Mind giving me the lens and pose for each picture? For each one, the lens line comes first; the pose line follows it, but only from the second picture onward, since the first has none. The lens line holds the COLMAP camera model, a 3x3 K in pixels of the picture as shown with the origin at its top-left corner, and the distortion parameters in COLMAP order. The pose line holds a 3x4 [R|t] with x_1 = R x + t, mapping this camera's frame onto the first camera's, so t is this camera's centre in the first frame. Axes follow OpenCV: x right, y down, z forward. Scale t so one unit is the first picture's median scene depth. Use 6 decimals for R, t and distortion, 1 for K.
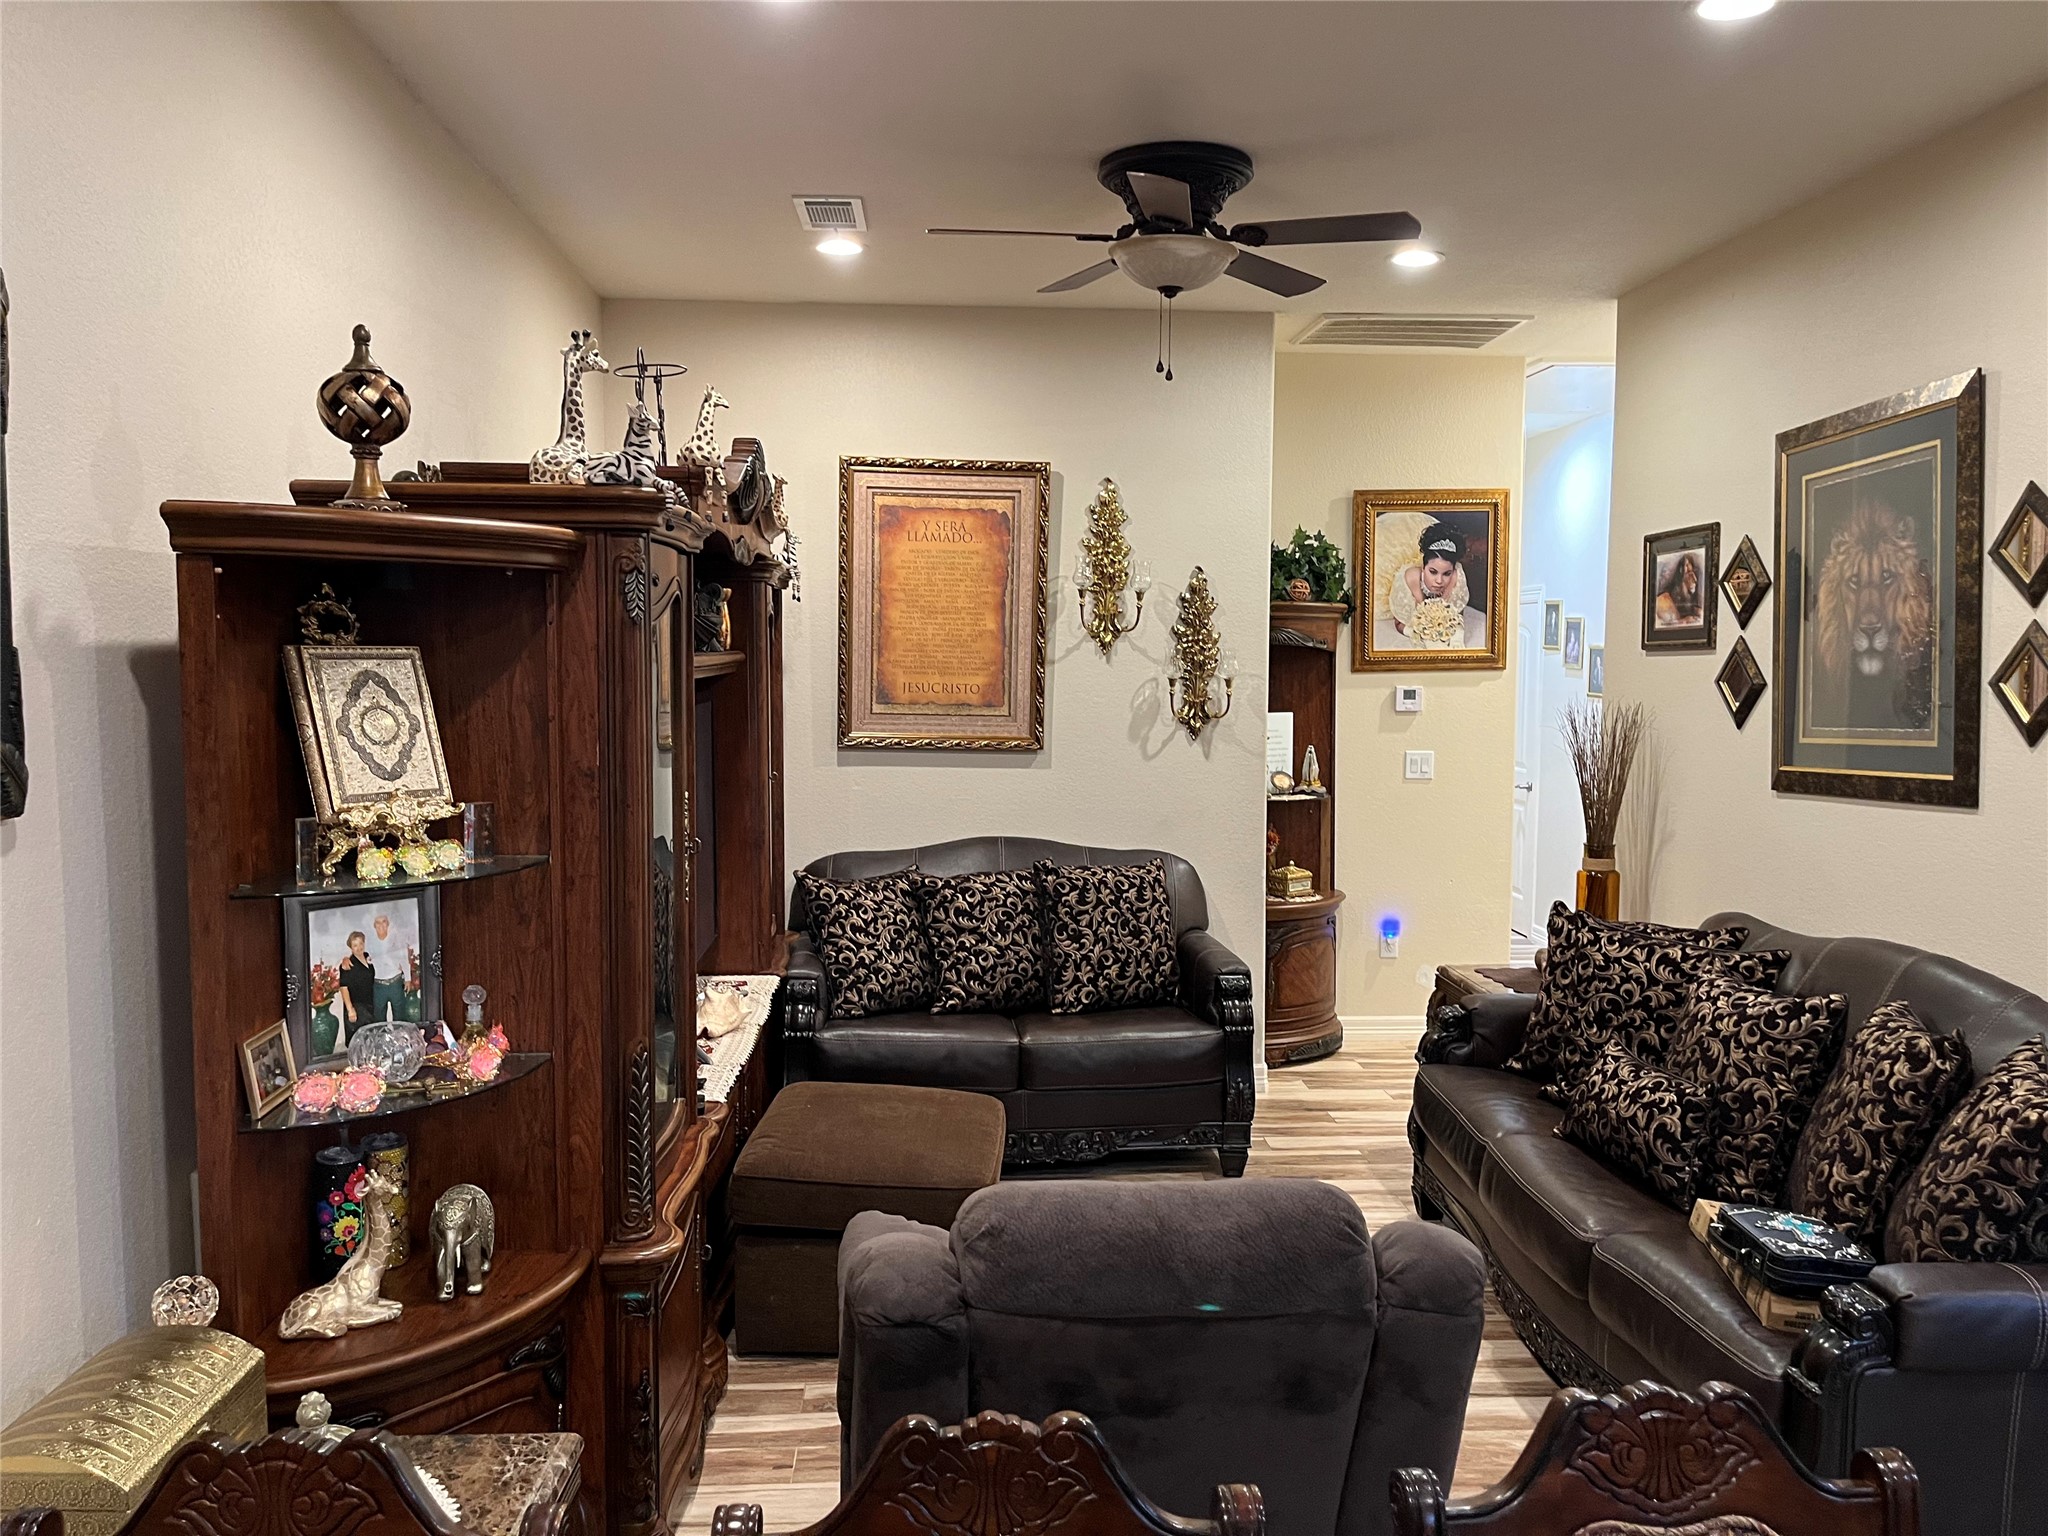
lens RADIAL K [[1556.7, 0, 1019.0], [0, 1556.7, 774.6], [0, 0, 1]] dist [0.069905, -0.089300]
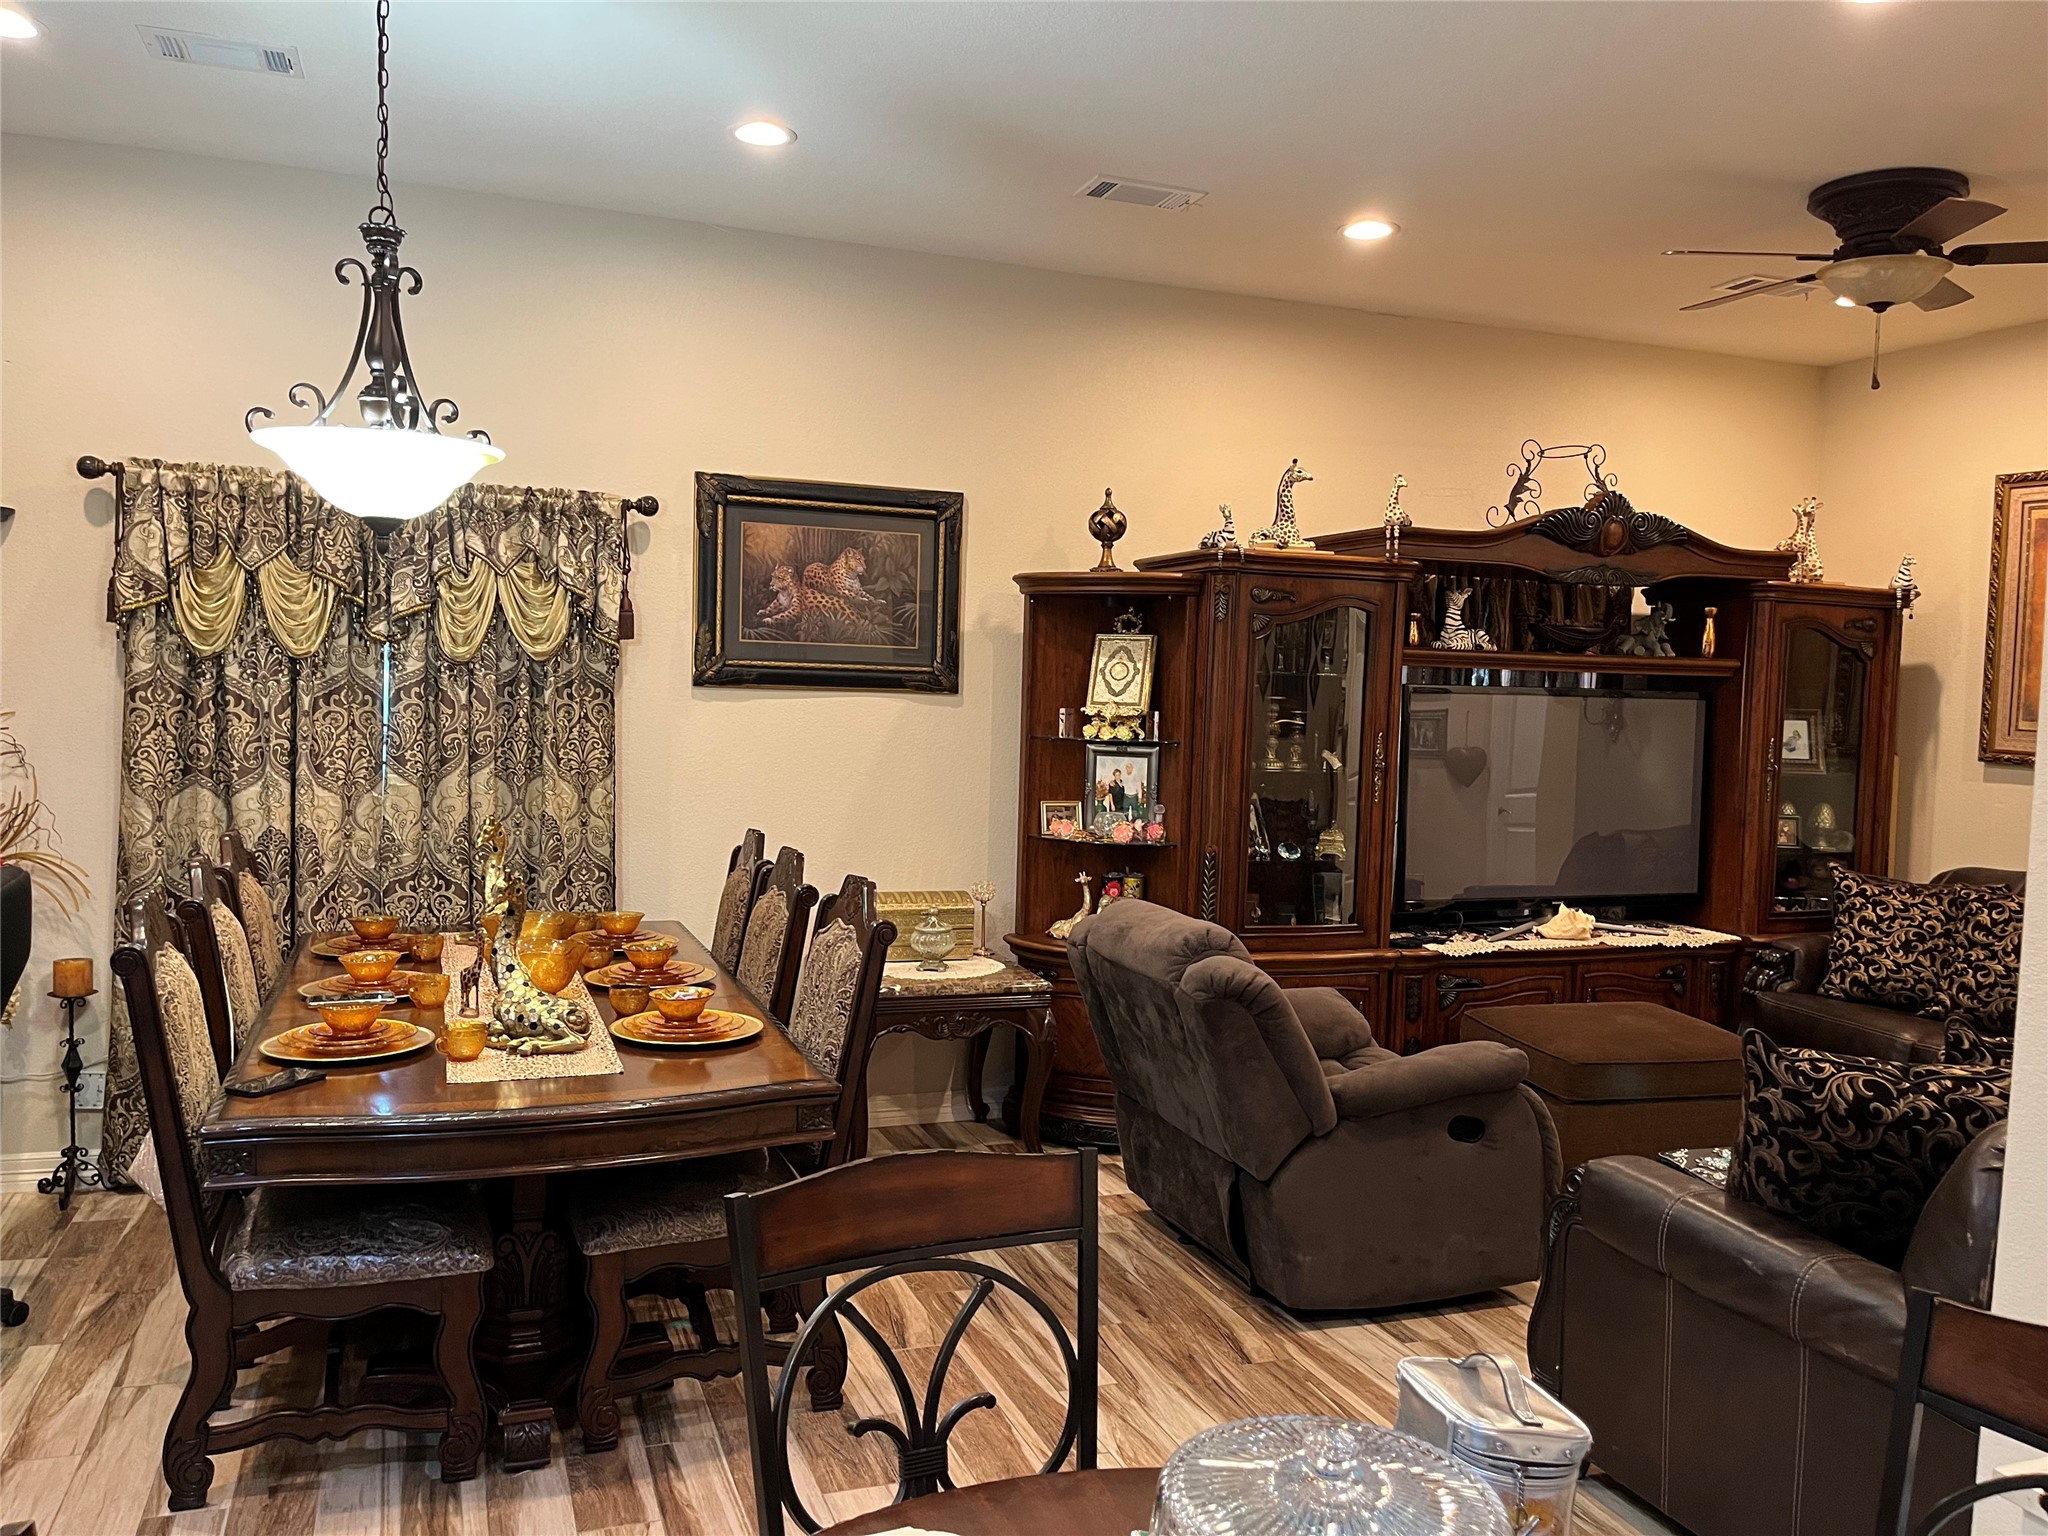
lens RADIAL K [[1556.7, 0, 1019.0], [0, 1556.7, 774.6], [0, 0, 1]] dist [0.069905, -0.089300]
pose [[0.291063, 0.057090, -0.954999, 0.769068], [-0.106034, 0.993993, 0.027104, 0.031818], [0.950810, 0.093373, 0.295368, 0.124383]]
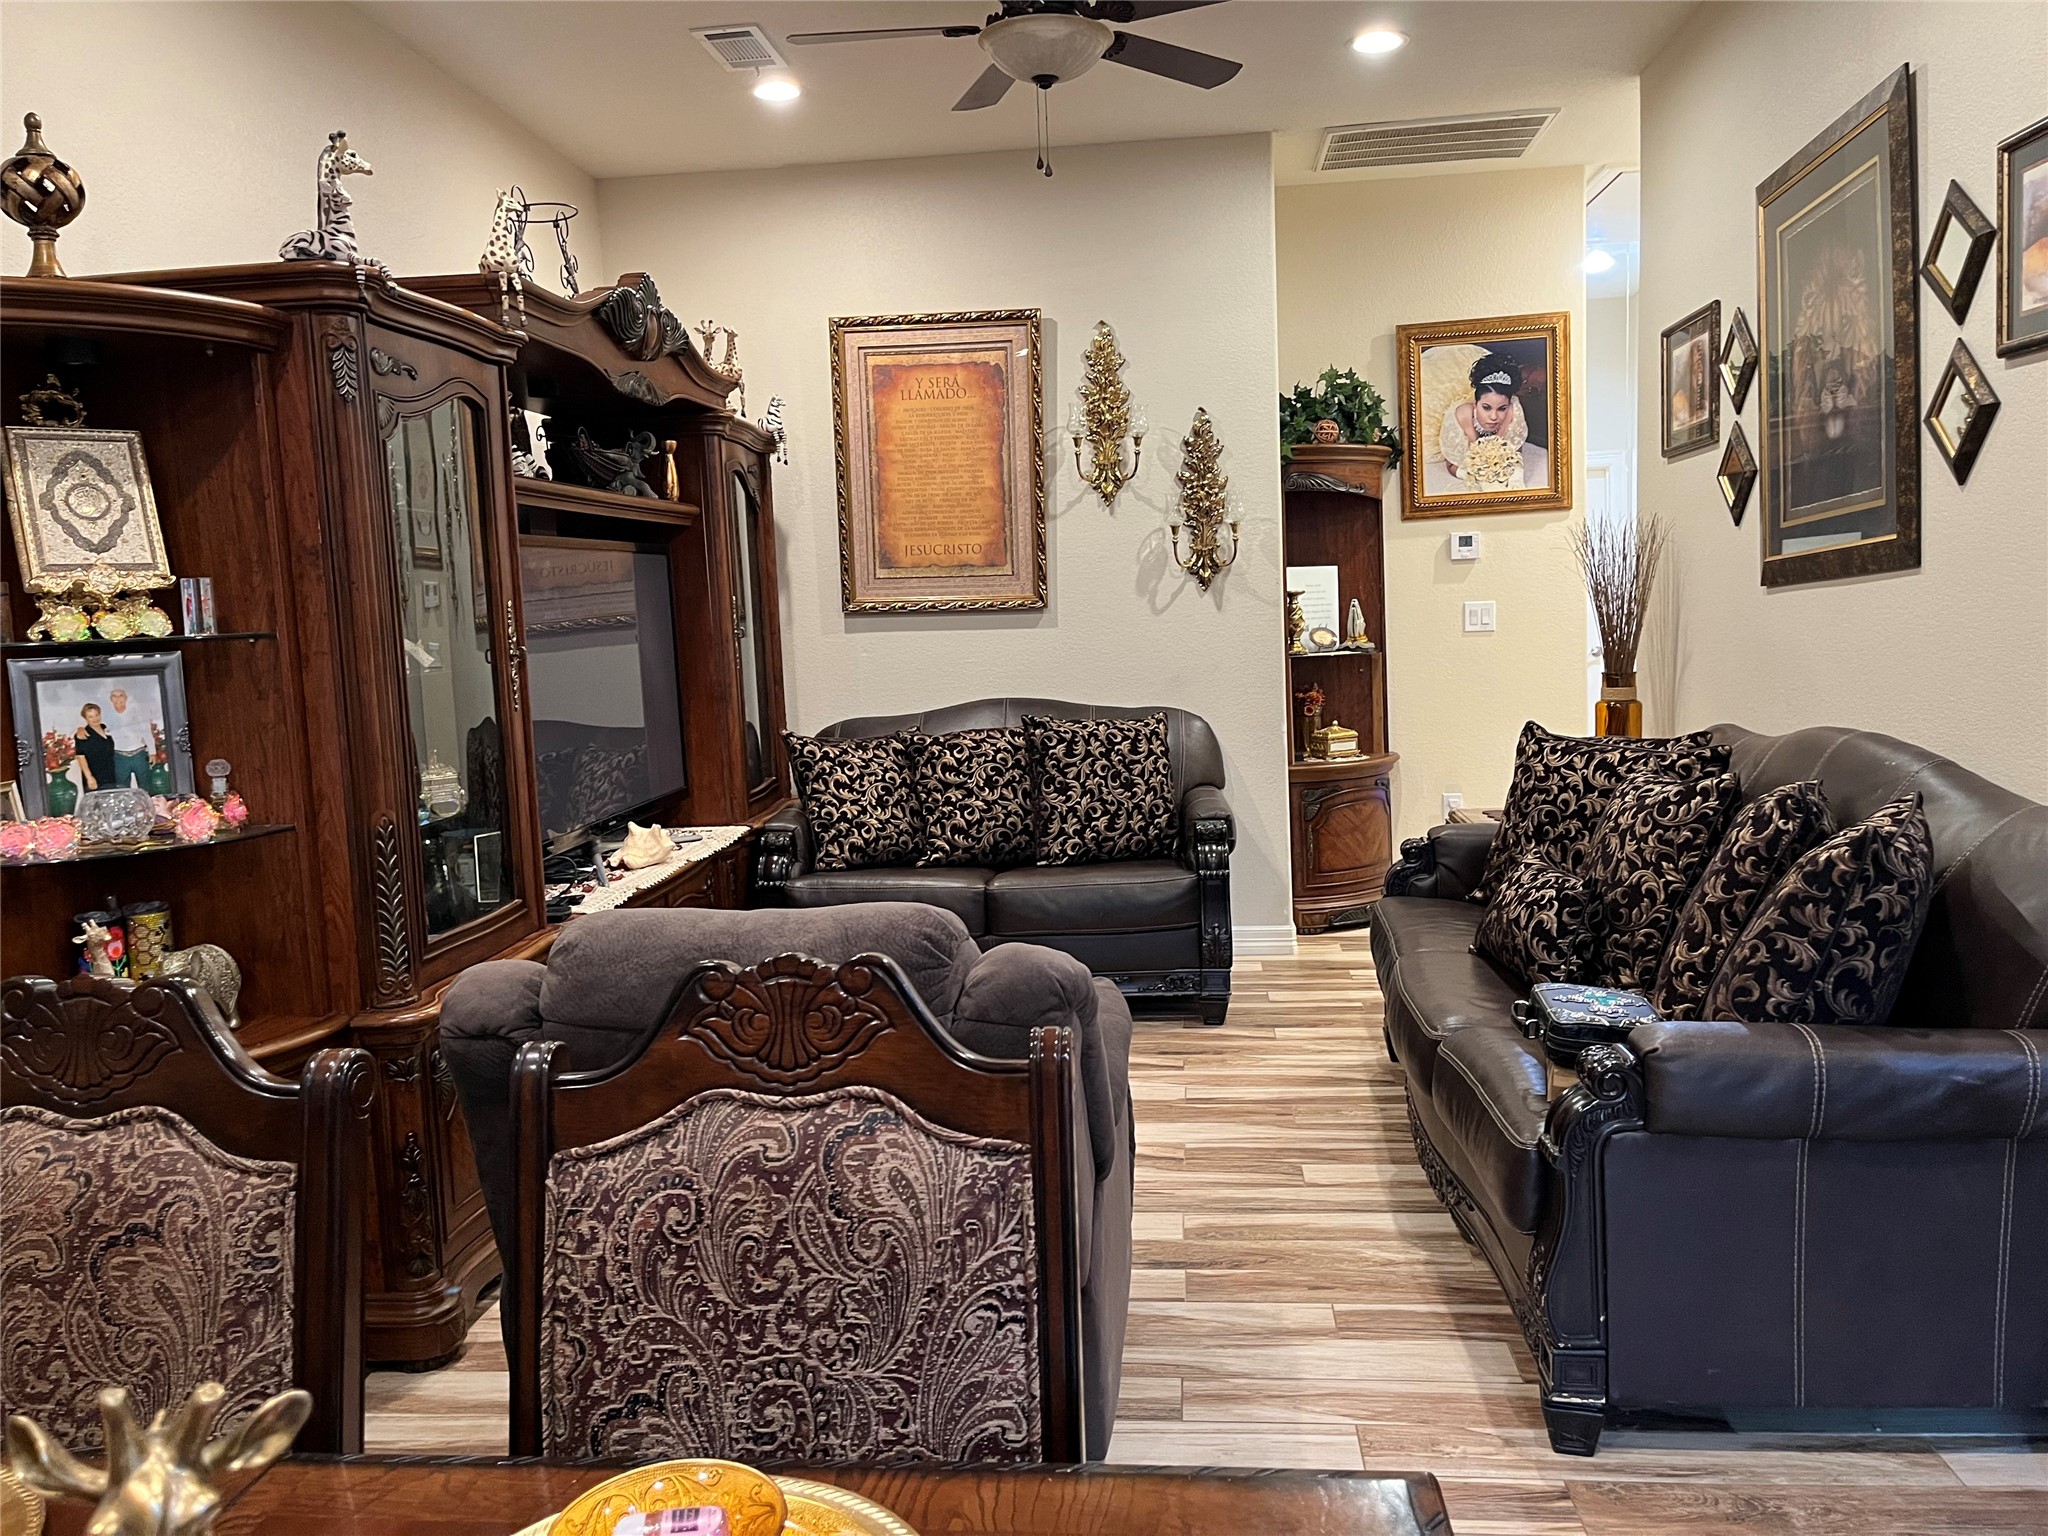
lens RADIAL K [[1556.7, 0, 1019.0], [0, 1556.7, 774.6], [0, 0, 1]] dist [0.069905, -0.089300]
pose [[0.985466, -0.027831, -0.167577, 0.182359], [0.033334, 0.998991, 0.030111, 0.067545], [0.166570, -0.035259, 0.985399, 0.029086]]
